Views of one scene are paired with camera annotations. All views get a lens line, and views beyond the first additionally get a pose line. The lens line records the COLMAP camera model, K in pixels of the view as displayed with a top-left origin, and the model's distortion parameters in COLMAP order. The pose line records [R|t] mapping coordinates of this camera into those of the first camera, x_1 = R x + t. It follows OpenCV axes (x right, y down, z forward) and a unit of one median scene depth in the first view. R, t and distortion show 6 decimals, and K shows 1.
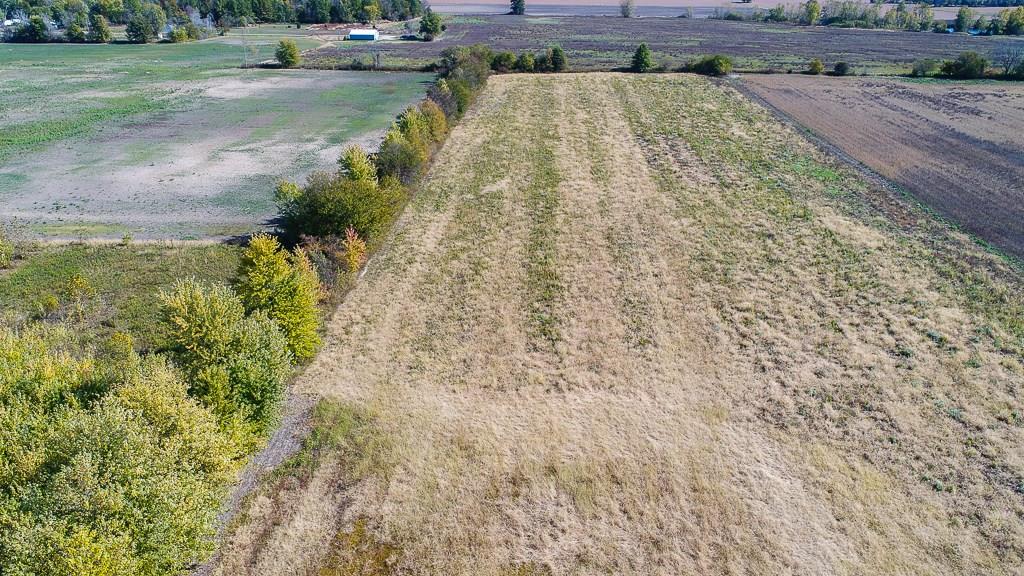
lens RADIAL K [[687.3, 0, 512.8], [0, 687.3, 288.8], [0, 0, 1]] dist [-0.000197, 0.001053]
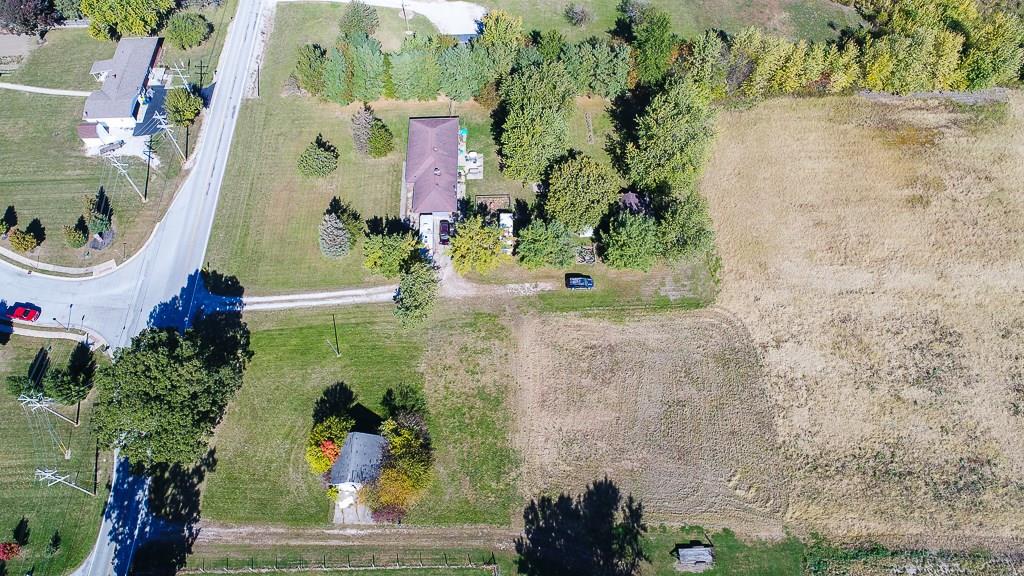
lens RADIAL K [[687.3, 0, 512.8], [0, 687.3, 288.8], [0, 0, 1]] dist [-0.000197, 0.001053]
pose [[0.065543, 0.859867, -0.506294, 0.306149], [-0.405589, 0.486538, 0.773808, -0.150126], [0.911703, 0.154630, 0.380641, -0.283306]]
